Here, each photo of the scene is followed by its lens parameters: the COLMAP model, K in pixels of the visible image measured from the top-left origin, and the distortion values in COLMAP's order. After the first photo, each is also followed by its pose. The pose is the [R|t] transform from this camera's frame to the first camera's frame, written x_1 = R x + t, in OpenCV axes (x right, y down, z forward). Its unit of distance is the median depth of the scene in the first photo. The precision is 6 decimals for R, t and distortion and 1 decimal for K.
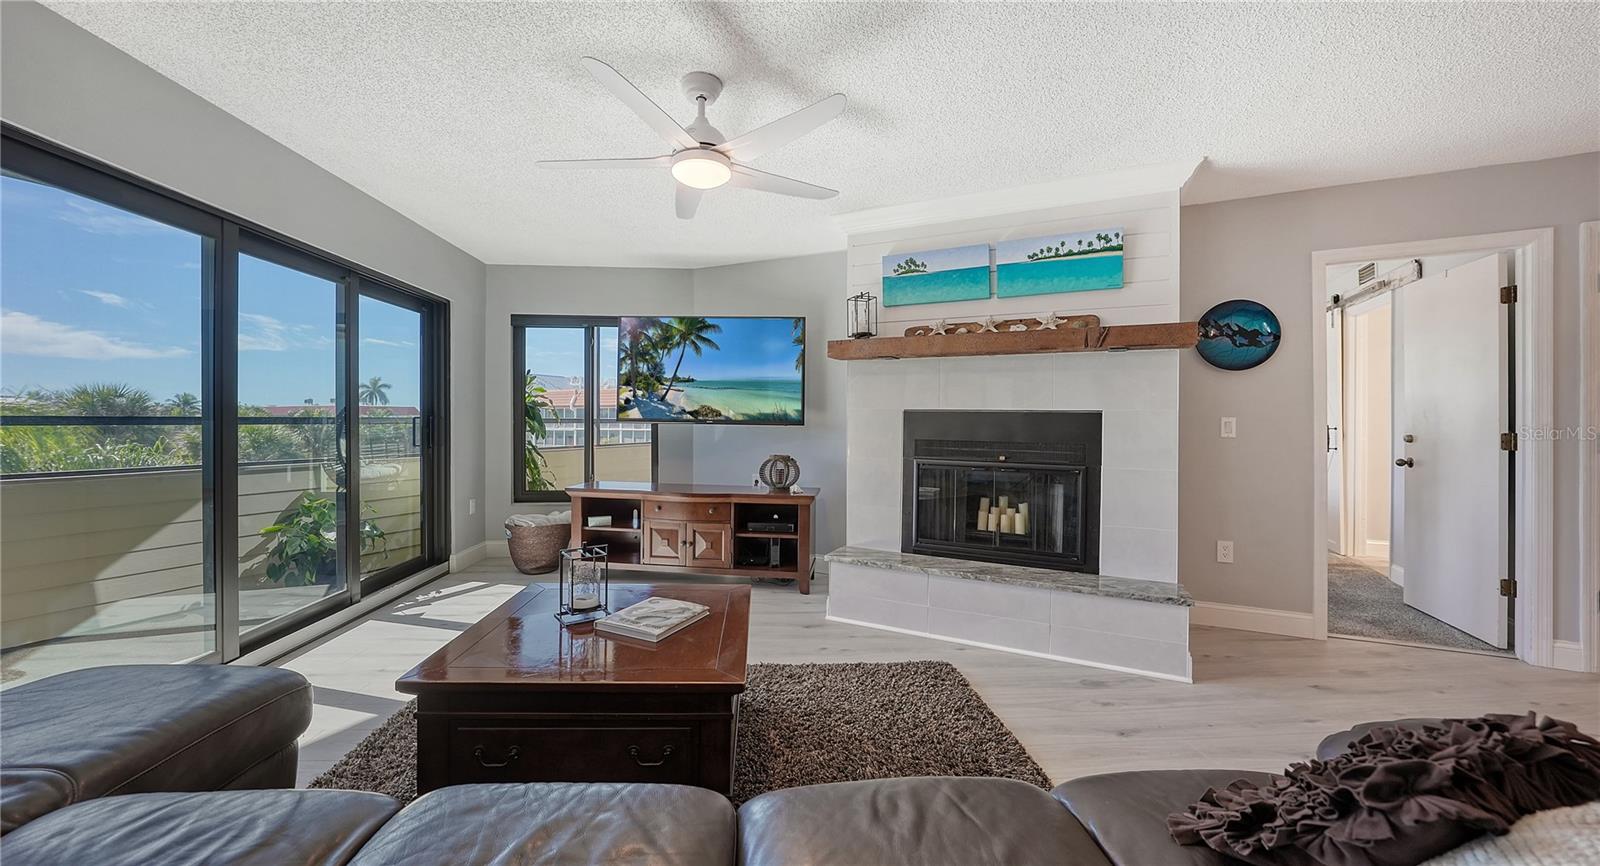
lens RADIAL K [[591.5, 0, 778.2], [0, 591.5, 427.2], [0, 0, 1]] dist [-0.023537, -0.000002]
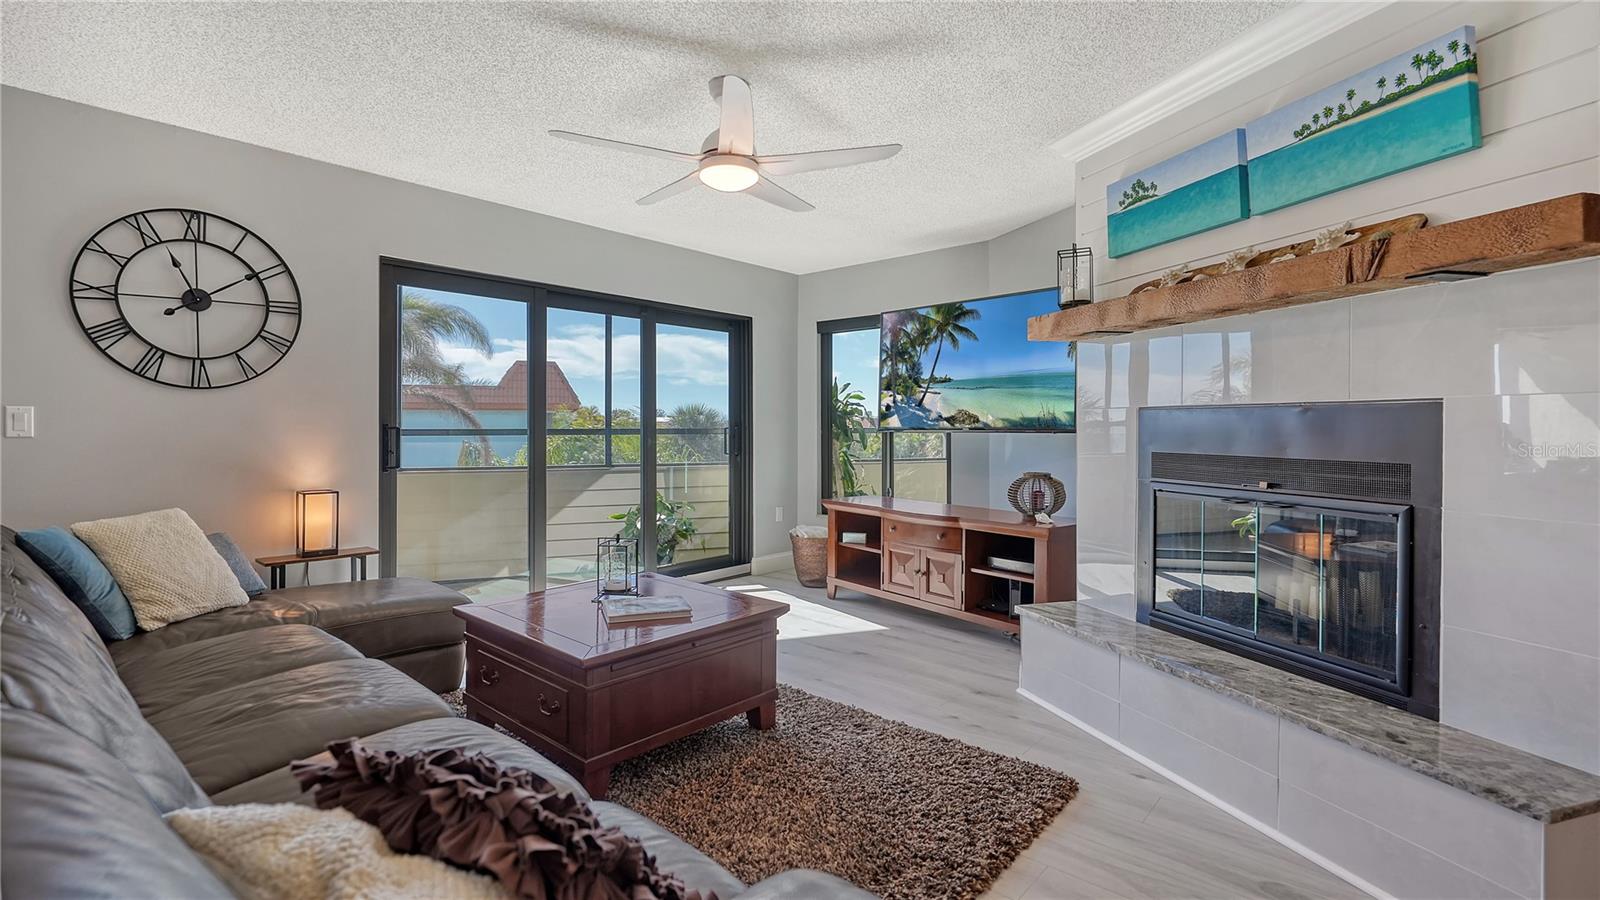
lens RADIAL K [[741.1, 0, 800.0], [0, 741.1, 450.0], [0, 0, 1]] dist [-0.001329, -0.000216]
pose [[0.709606, 0.009954, -0.704528, 0.441120], [0.000022, 0.999900, 0.014150, 0.004304], [0.704598, -0.010056, 0.709535, 0.111872]]
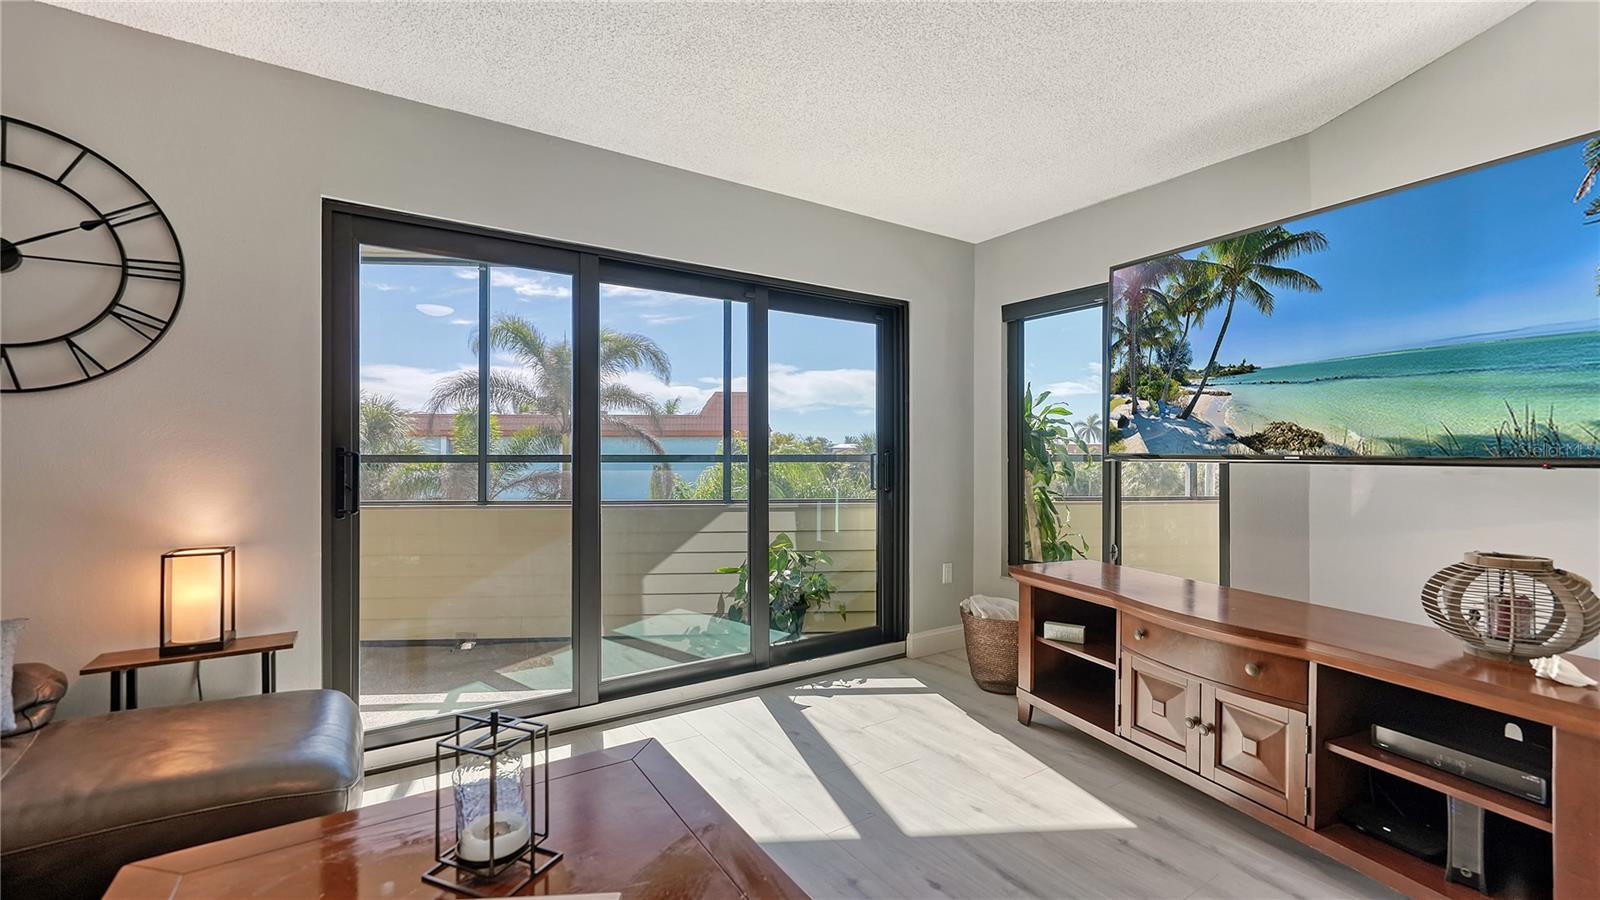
lens RADIAL K [[671.2, 0, 805.6], [0, 671.2, 455.3], [0, 0, 1]] dist [0.017001, 0.000348]
pose [[0.502500, -0.006658, -0.864552, 0.135060], [-0.005685, 0.999923, -0.011005, -0.004547], [0.864559, 0.010445, 0.502423, 0.437293]]
